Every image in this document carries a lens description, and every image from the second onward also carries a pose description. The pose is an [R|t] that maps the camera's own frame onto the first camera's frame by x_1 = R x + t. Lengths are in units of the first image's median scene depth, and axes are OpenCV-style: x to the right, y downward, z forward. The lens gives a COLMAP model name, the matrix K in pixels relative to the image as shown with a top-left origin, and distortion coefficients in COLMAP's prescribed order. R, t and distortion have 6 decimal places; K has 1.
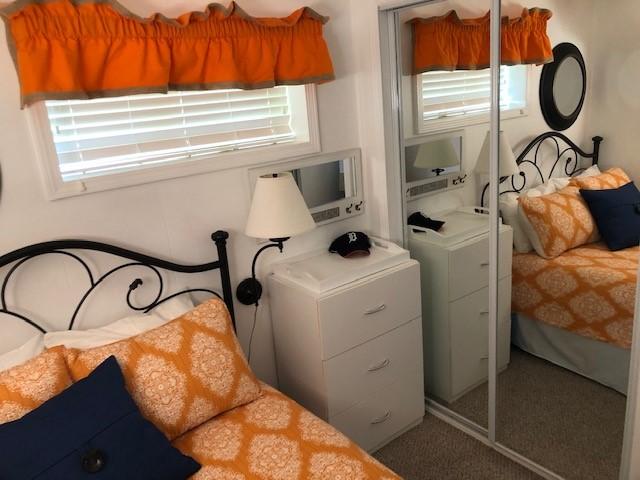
lens RADIAL K [[524.7, 0, 318.5], [0, 524.7, 238.2], [0, 0, 1]] dist [0.028044, -0.015174]
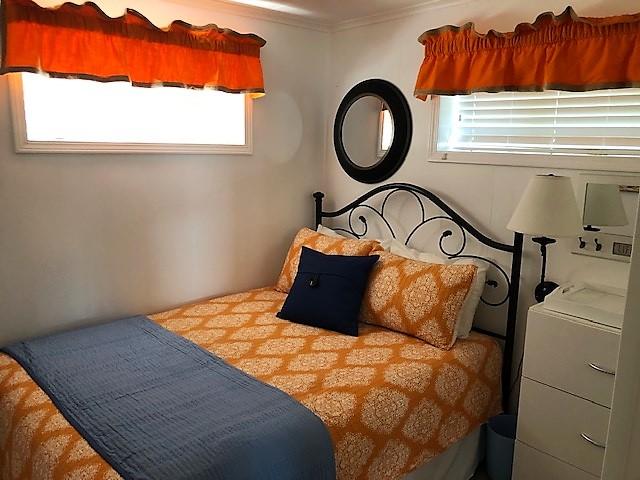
lens RADIAL K [[524.7, 0, 318.5], [0, 524.7, 238.2], [0, 0, 1]] dist [0.028044, -0.015174]
pose [[0.080928, 0.262601, -0.961505, 0.955769], [-0.312674, 0.922662, 0.225675, -0.106173], [0.946407, 0.282374, 0.156778, 0.499152]]
